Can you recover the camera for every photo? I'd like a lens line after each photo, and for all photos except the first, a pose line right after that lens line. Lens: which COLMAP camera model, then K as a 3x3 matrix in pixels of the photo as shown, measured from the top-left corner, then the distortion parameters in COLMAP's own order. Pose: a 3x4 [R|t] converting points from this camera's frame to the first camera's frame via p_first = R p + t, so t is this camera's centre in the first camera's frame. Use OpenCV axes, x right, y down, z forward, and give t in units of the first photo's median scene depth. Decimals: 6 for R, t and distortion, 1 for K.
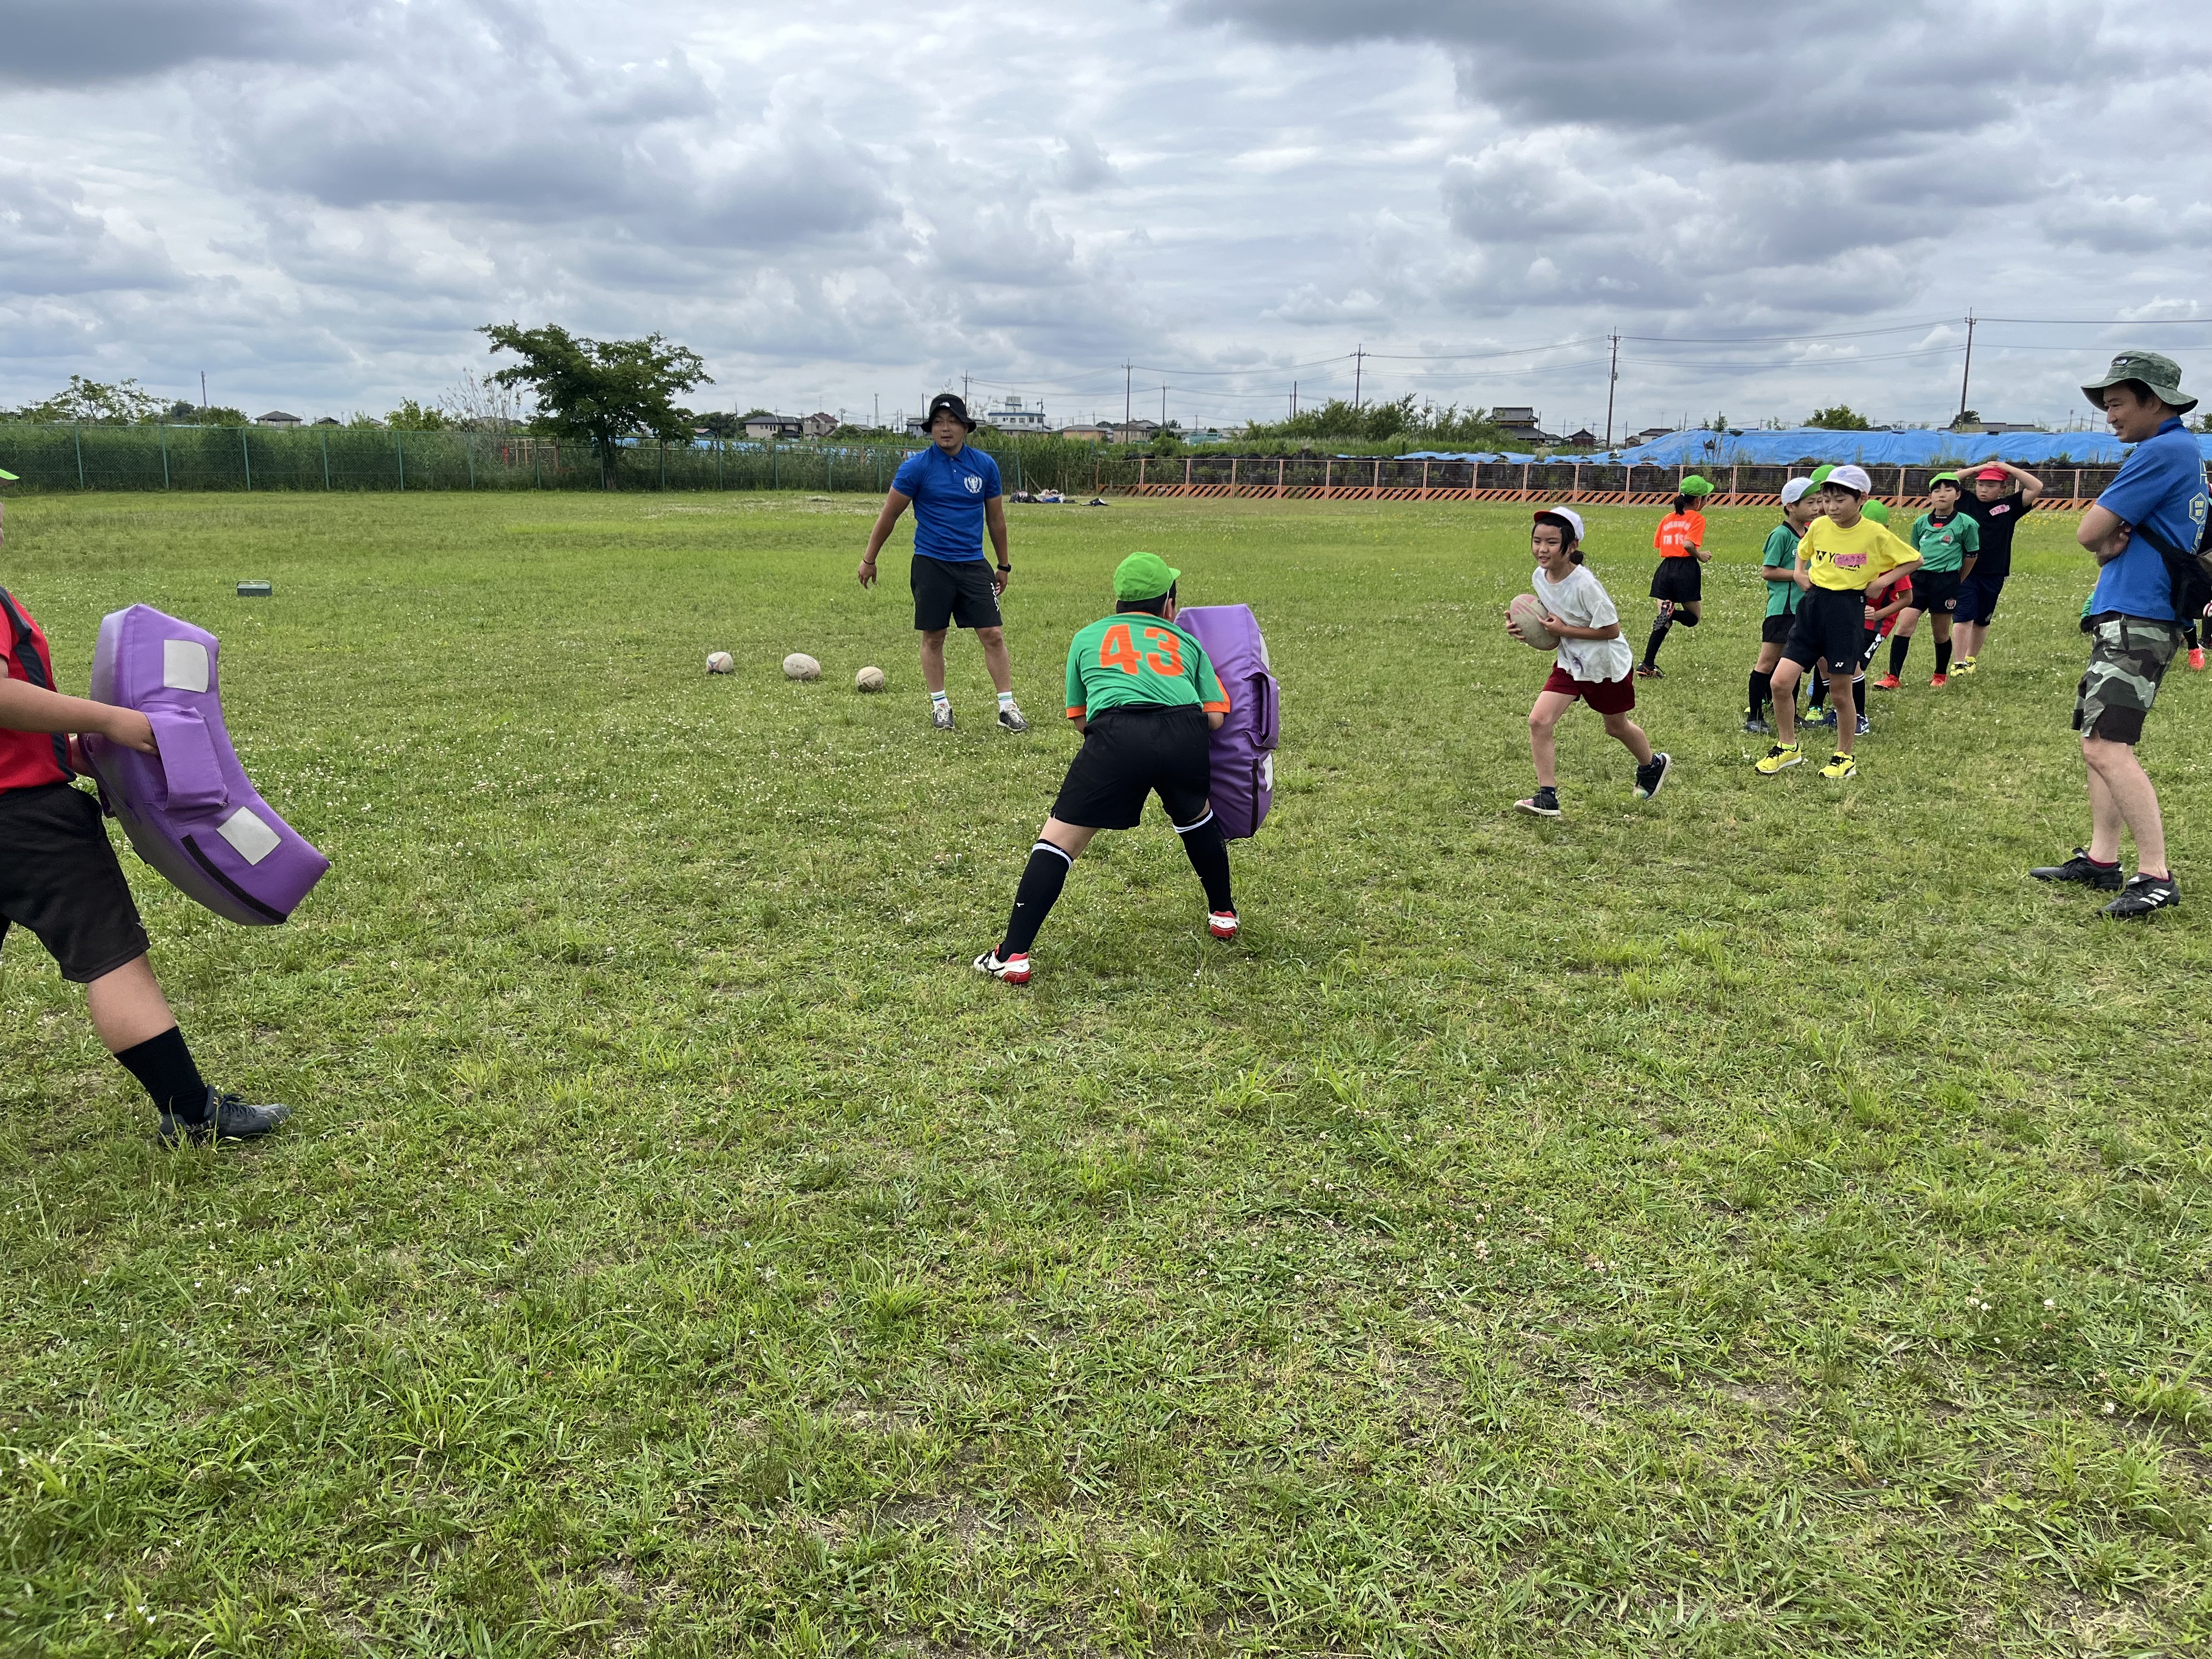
lens RADIAL K [[1663.5, 0, 1106.0], [0, 1663.5, 829.5], [0, 0, 1]] dist [0.049894, -0.062187]
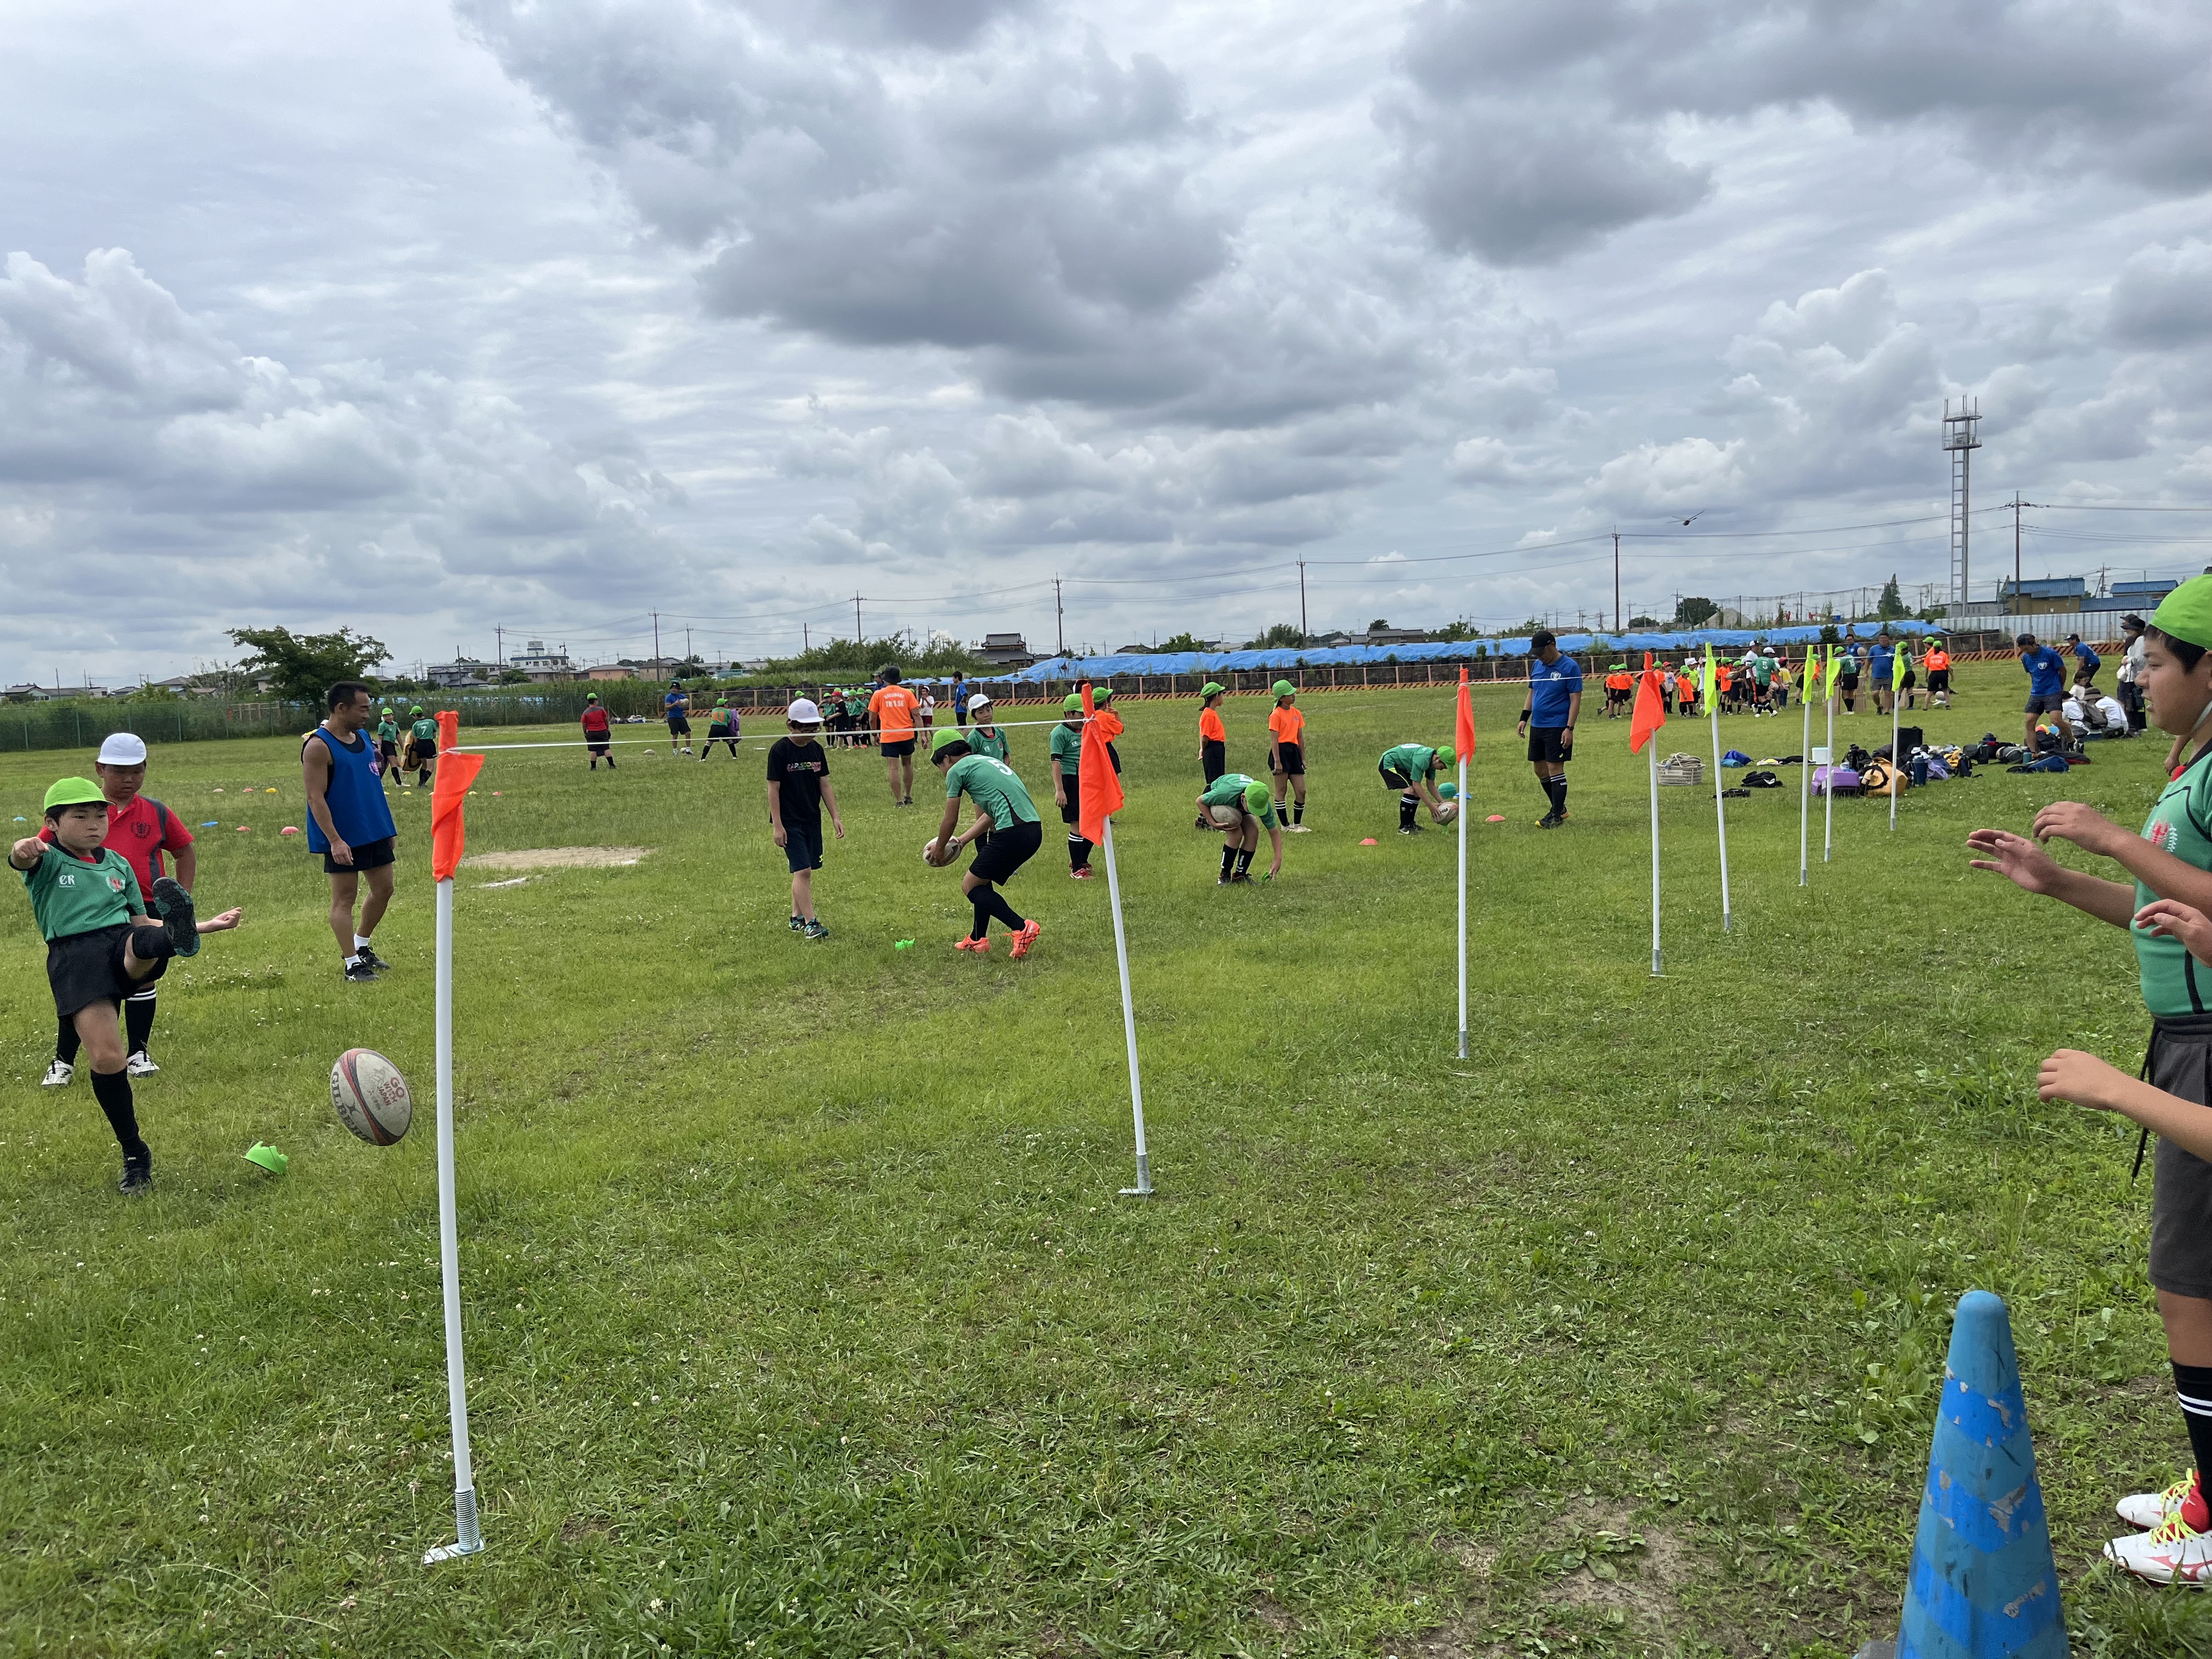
lens RADIAL K [[1675.7, 0, 1106.0], [0, 1675.7, 829.5], [0, 0, 1]] dist [0.090438, -0.120345]
pose [[0.960599, -0.075911, 0.267370, -0.033012], [0.110481, 0.987002, -0.116706, 0.110741], [-0.255036, 0.141647, 0.956500, -0.500727]]
